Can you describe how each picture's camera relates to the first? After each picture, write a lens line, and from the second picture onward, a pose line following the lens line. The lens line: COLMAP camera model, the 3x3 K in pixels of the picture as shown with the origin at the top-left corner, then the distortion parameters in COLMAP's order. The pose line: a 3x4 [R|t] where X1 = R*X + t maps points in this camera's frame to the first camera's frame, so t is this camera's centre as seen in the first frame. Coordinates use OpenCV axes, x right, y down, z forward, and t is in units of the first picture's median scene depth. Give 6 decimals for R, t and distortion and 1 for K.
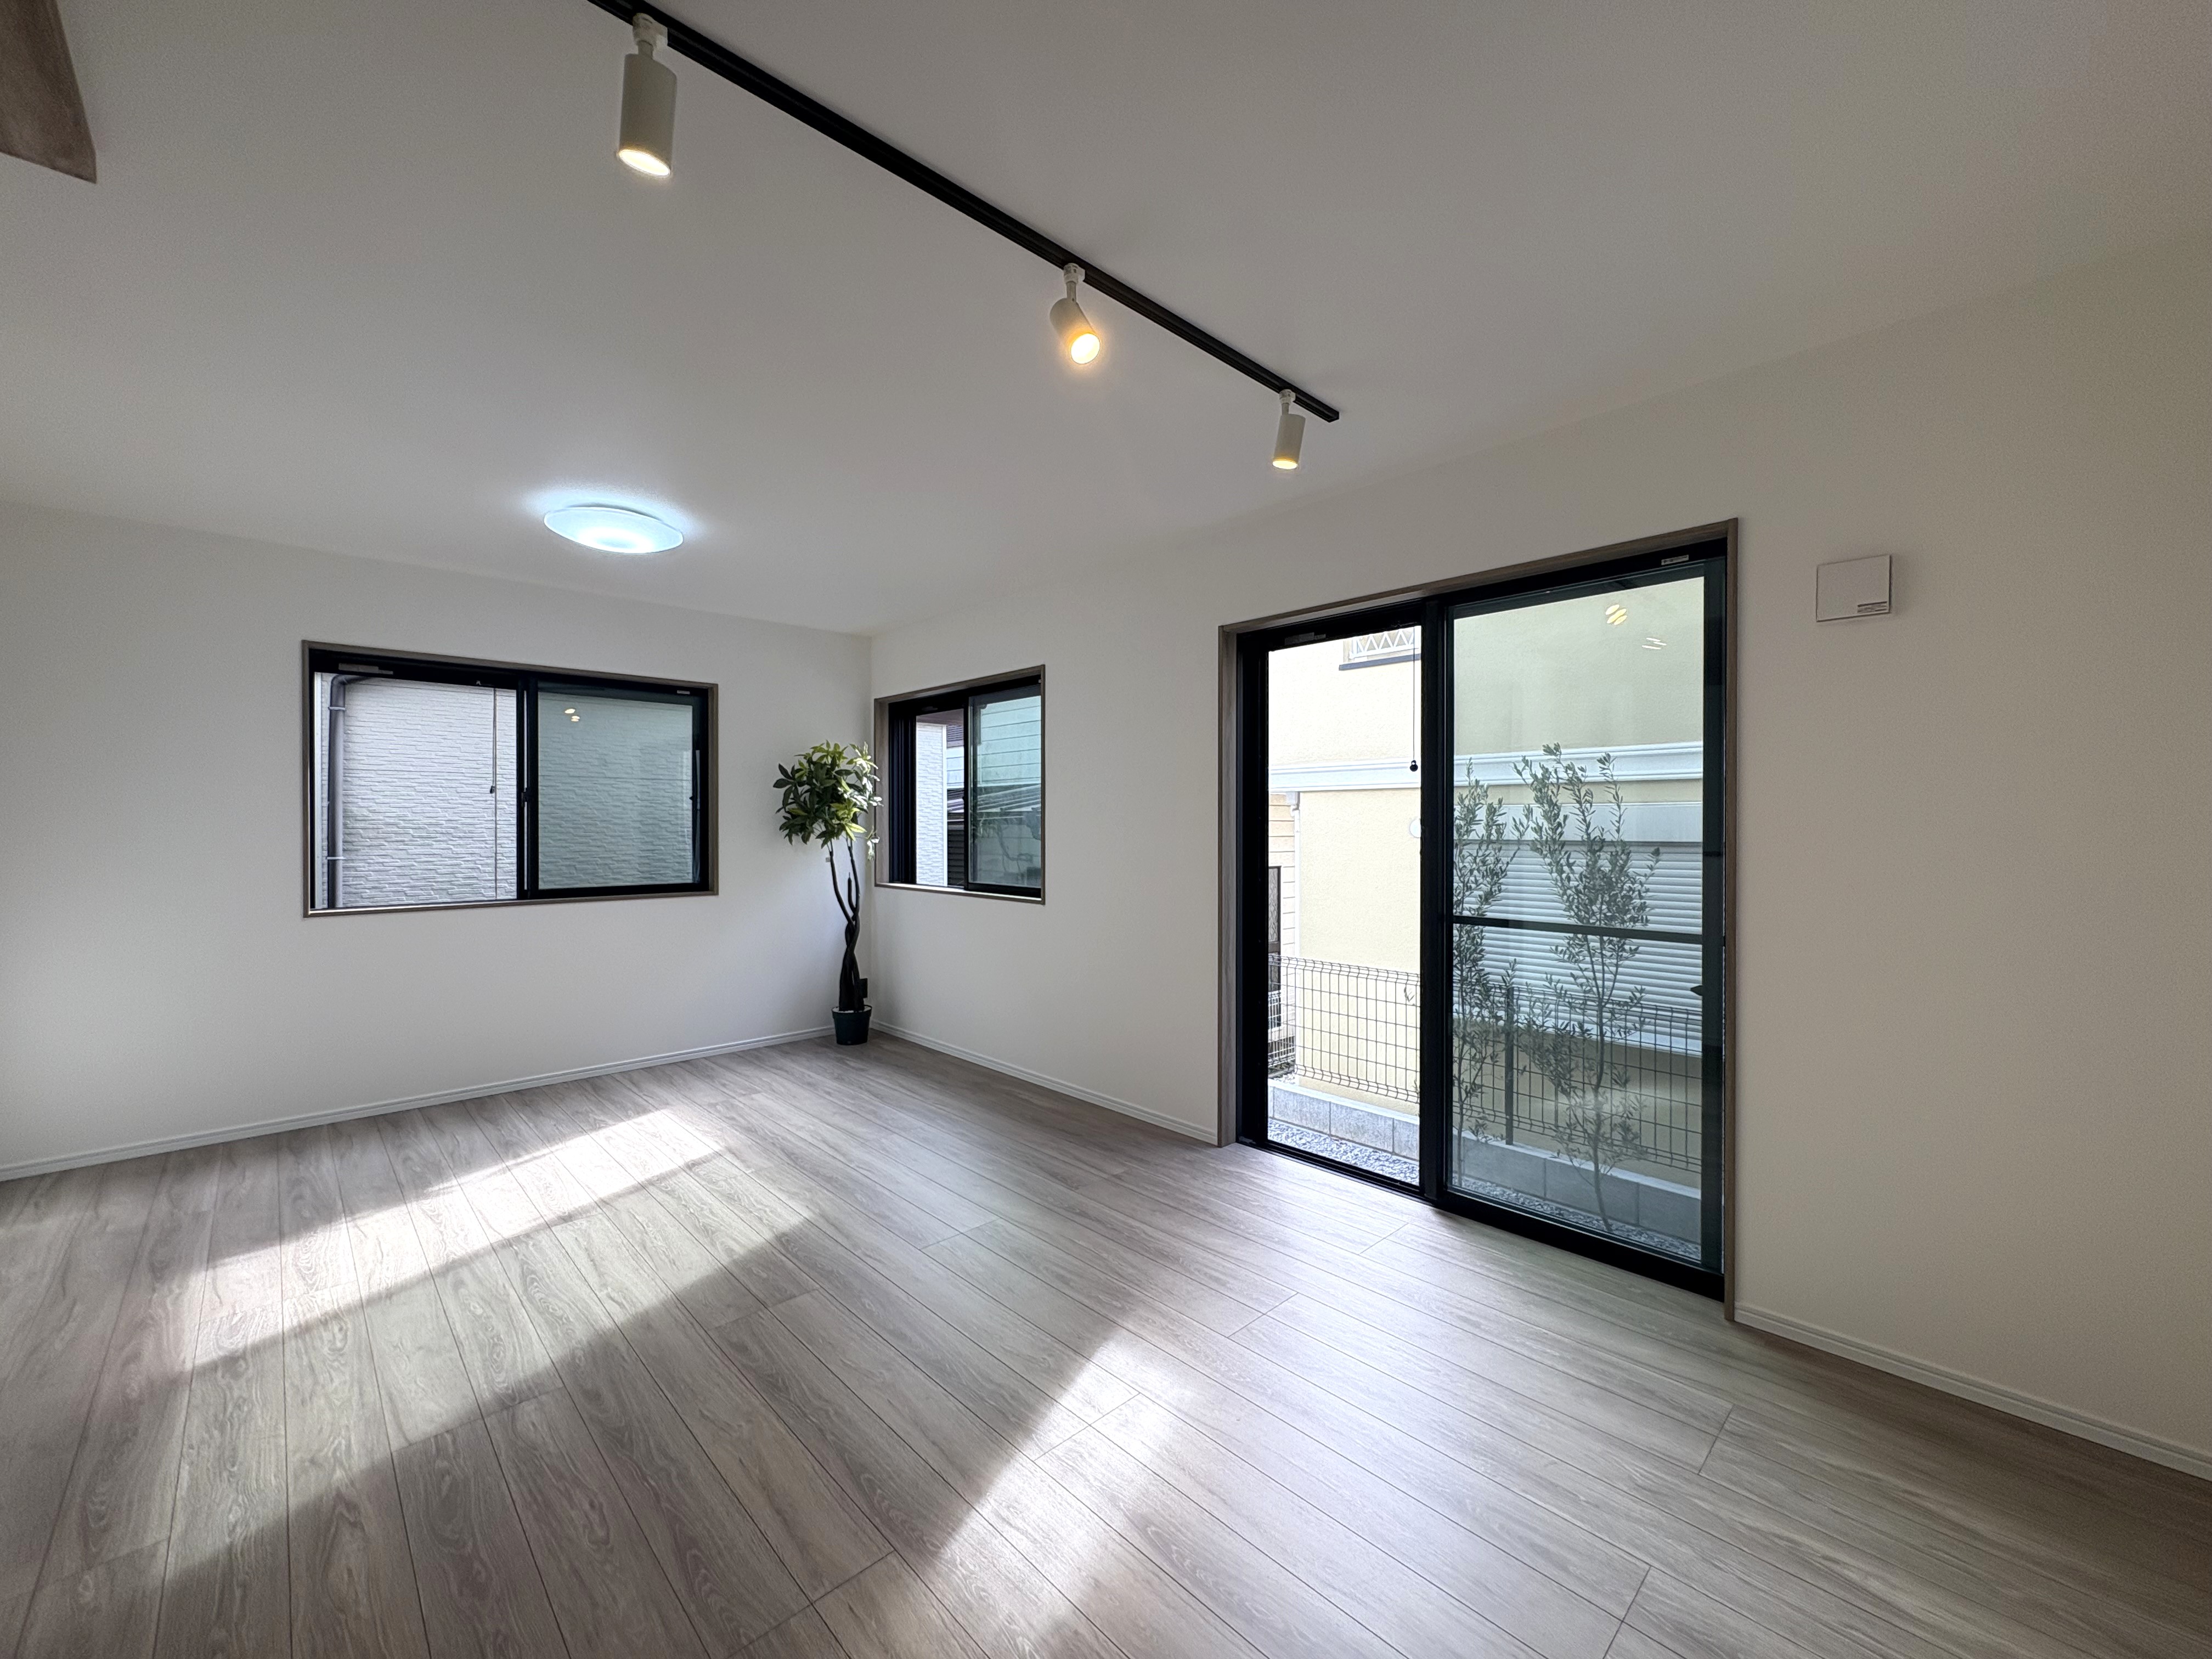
lens RADIAL K [[879.1, 0, 1106.1], [0, 879.1, 831.9], [0, 0, 1]] dist [0.000525, 0.000461]
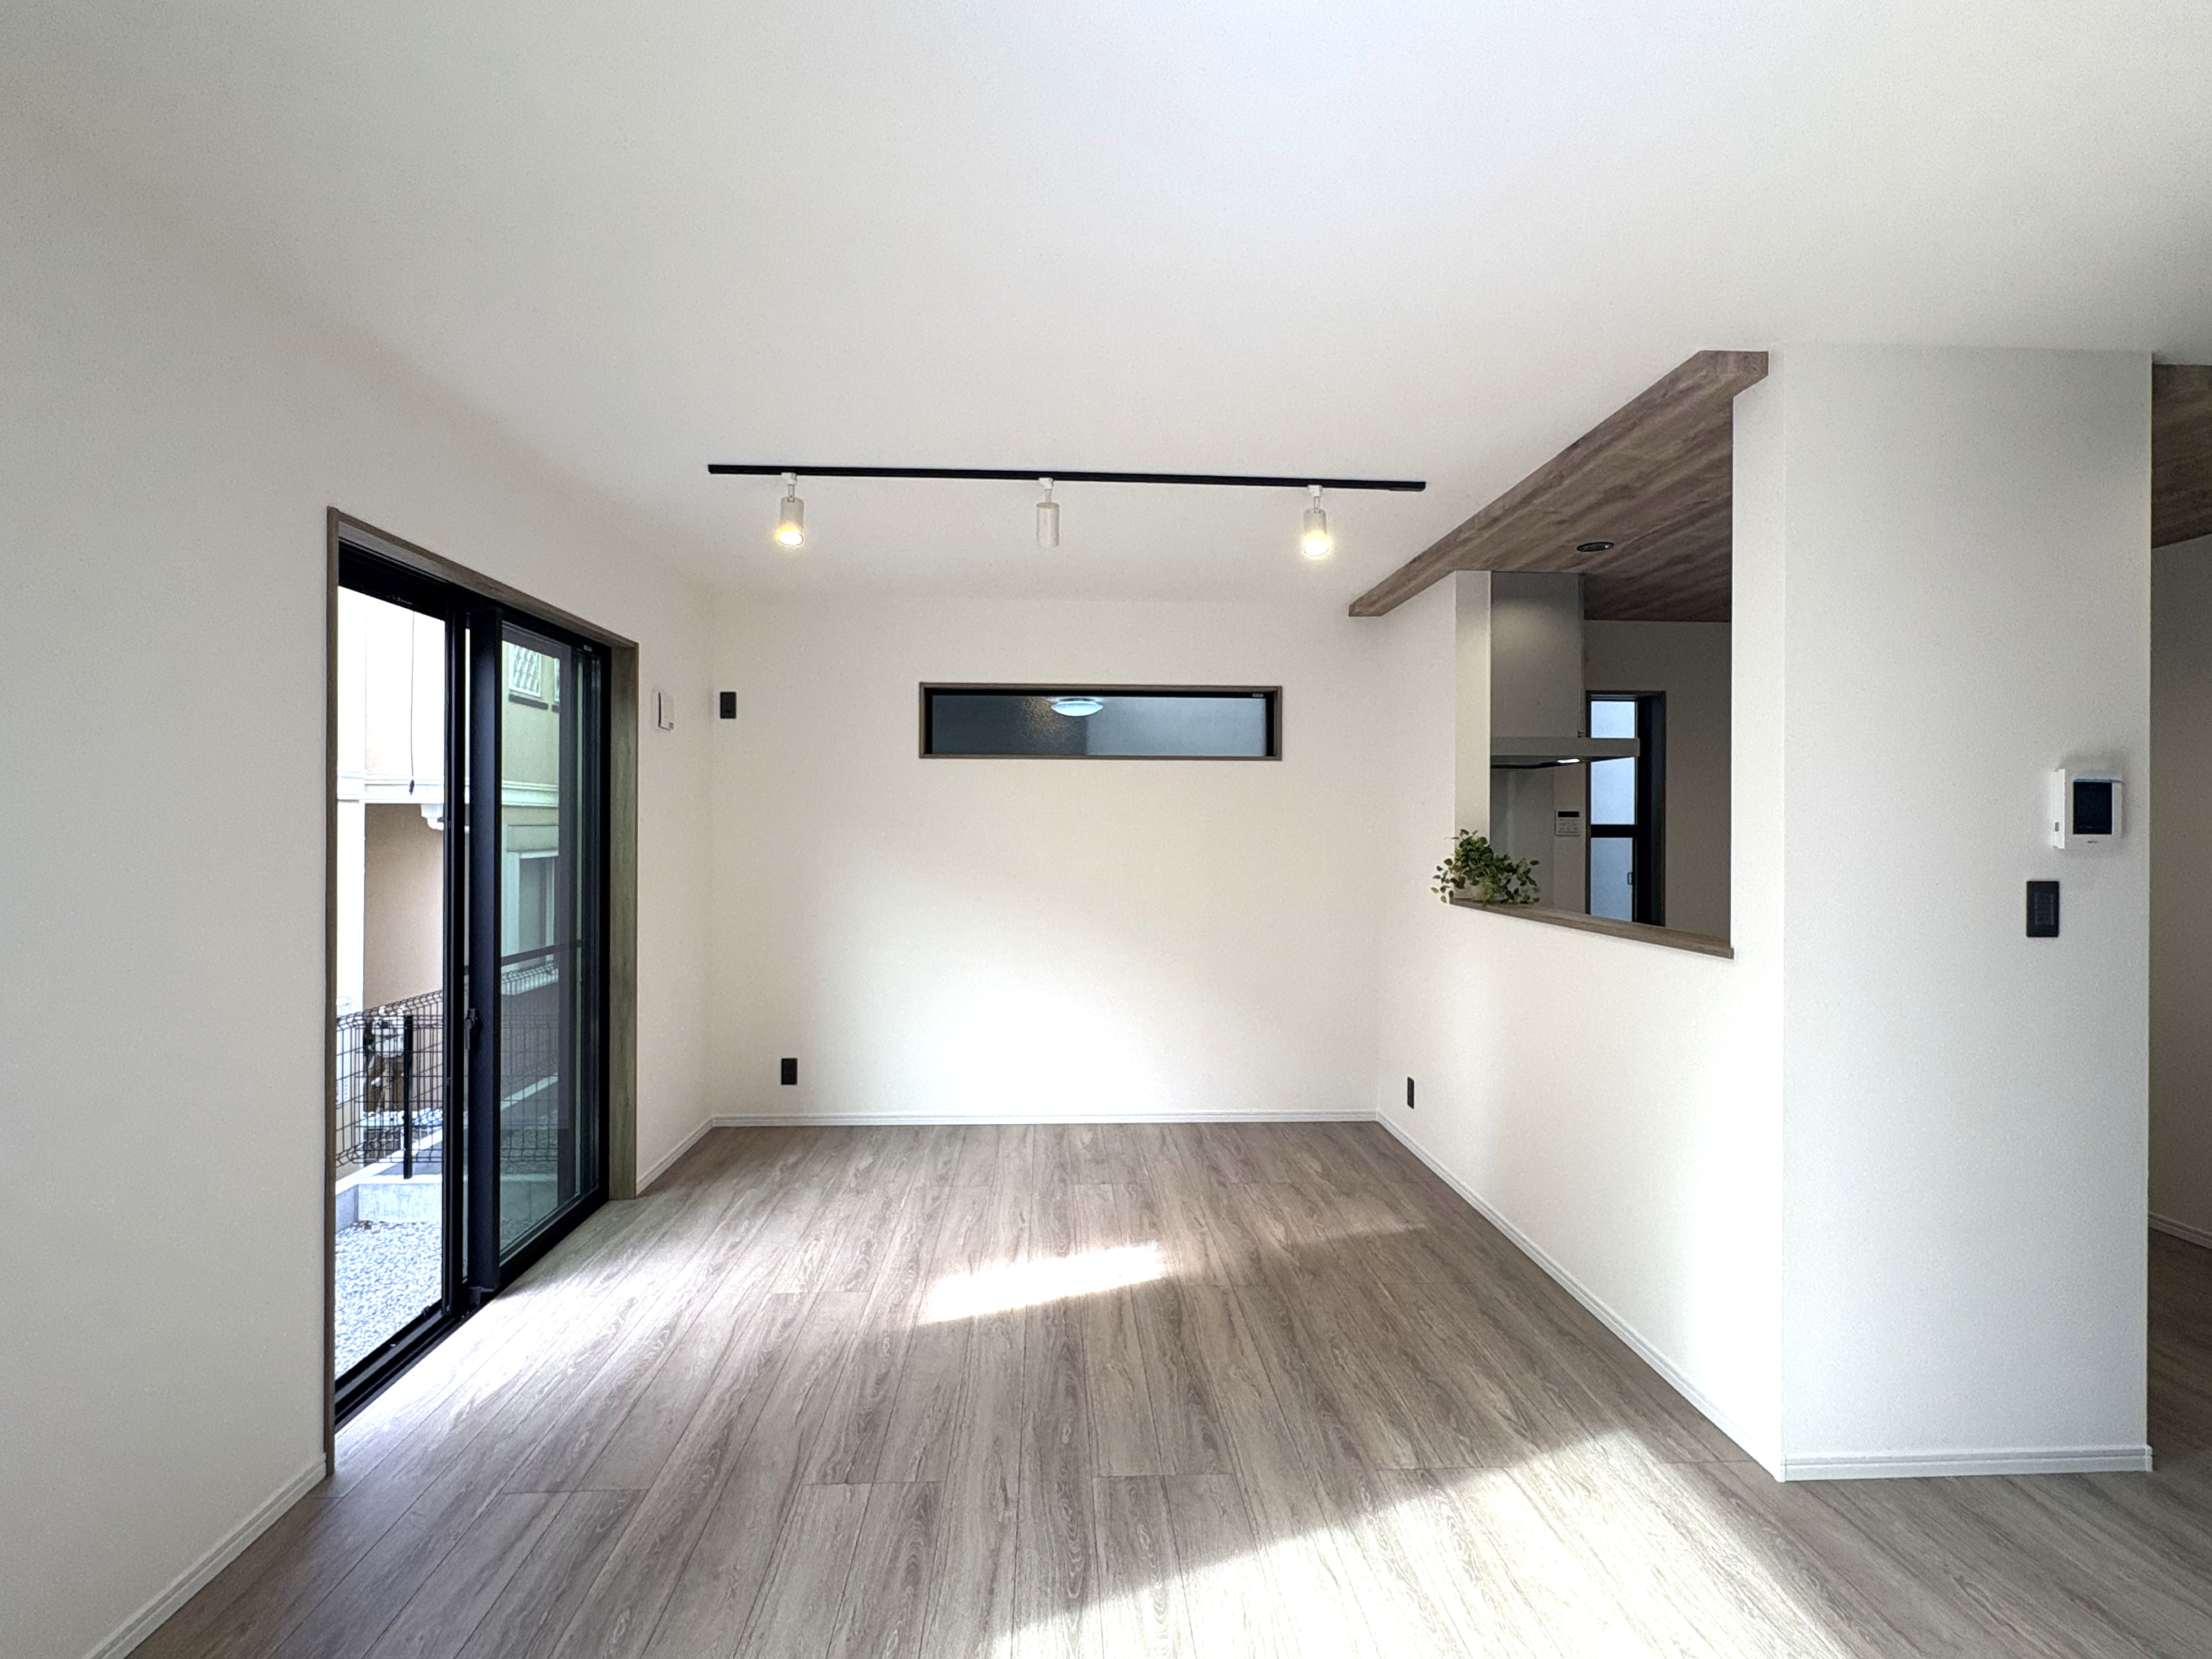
lens RADIAL K [[1064.8, 0, 1100.9], [0, 1064.8, 834.5], [0, 0, 1]] dist [-0.001098, 0.000526]
pose [[-0.756447, -0.009119, 0.653992, -0.822434], [0.000299, 0.999898, 0.014289, -0.053958], [-0.654055, 0.011004, -0.756367, 1.489977]]
